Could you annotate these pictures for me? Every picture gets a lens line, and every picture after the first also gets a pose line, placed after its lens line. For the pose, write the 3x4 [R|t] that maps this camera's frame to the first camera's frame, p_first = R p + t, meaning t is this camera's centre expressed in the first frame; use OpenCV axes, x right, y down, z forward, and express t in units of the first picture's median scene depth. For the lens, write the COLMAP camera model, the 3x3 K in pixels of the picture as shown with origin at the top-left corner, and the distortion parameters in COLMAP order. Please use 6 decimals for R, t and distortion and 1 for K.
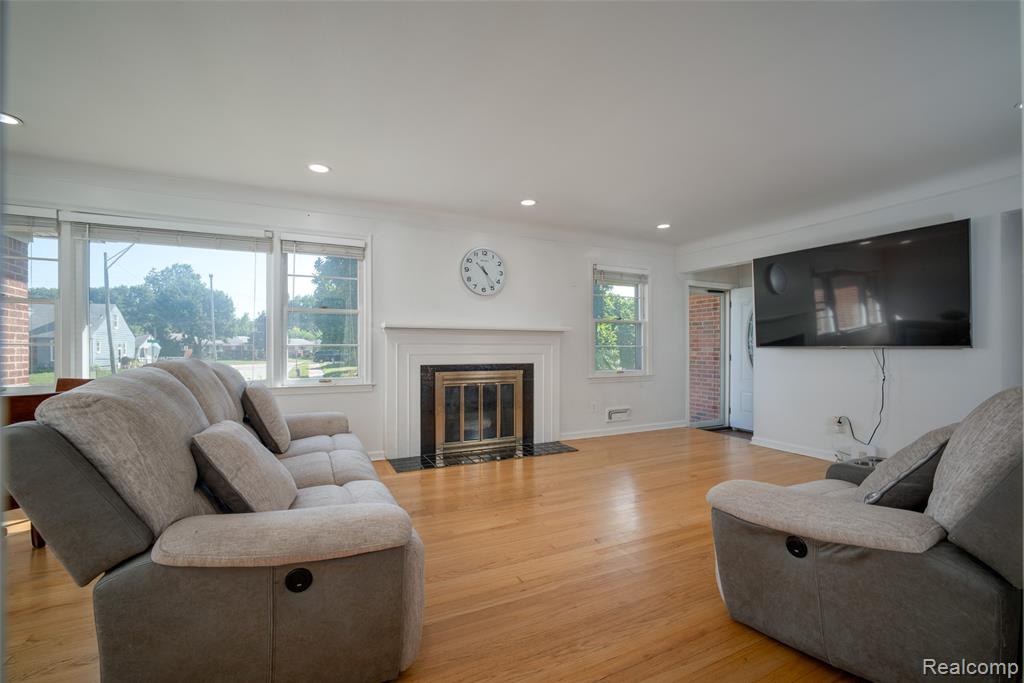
lens RADIAL K [[431.8, 0, 515.1], [0, 431.8, 348.4], [0, 0, 1]] dist [-0.018047, 0.000411]
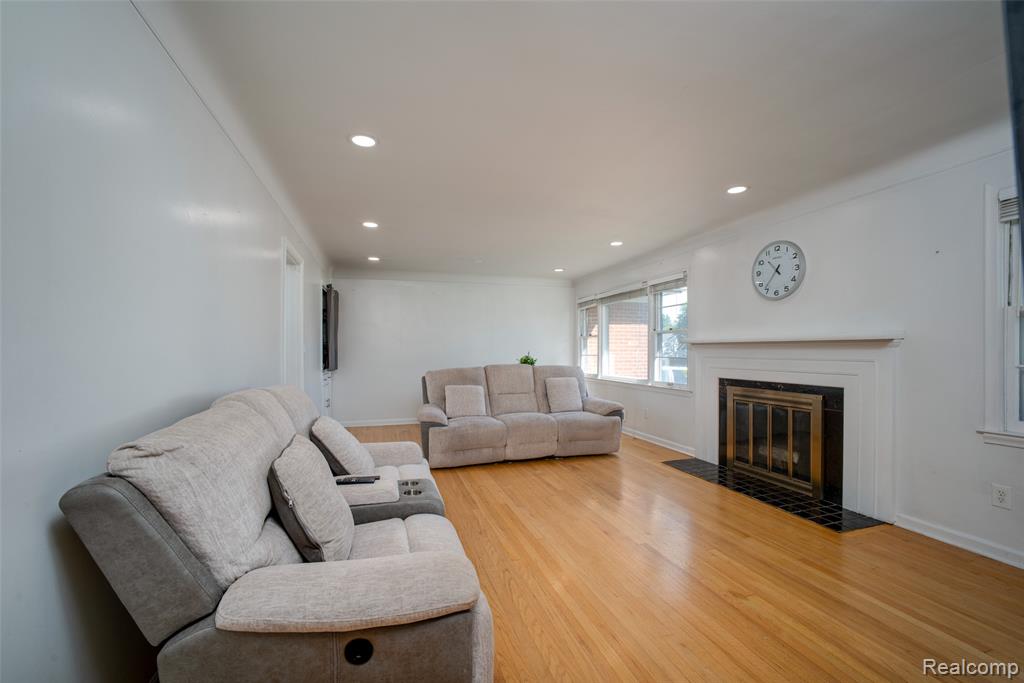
lens RADIAL K [[431.8, 0, 515.0], [0, 431.8, 347.8], [0, 0, 1]] dist [-0.018047, 0.000411]
pose [[-0.150130, -0.007711, -0.988636, 0.814497], [-0.000390, 0.999970, -0.007740, -0.023503], [0.988666, -0.000776, -0.150128, 0.625001]]
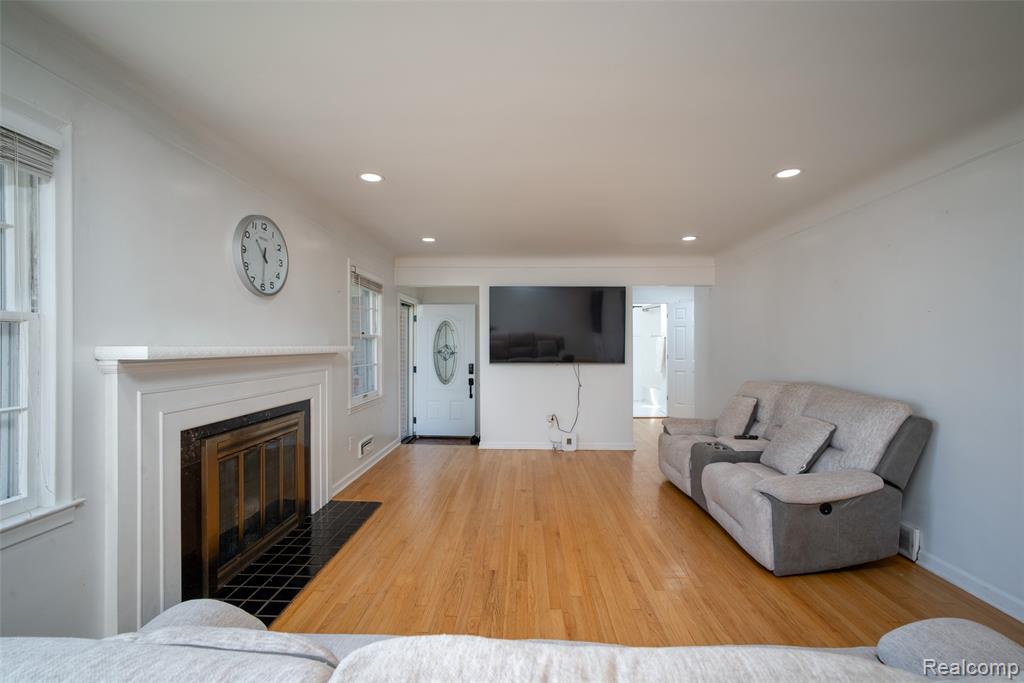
lens RADIAL K [[431.8, 0, 511.2], [0, 431.8, 338.7], [0, 0, 1]] dist [-0.018047, 0.000411]
pose [[0.467008, 0.010544, 0.884190, -0.439227], [-0.000518, 0.999932, -0.011650, -0.056492], [-0.884253, 0.004983, 0.466982, 0.412032]]
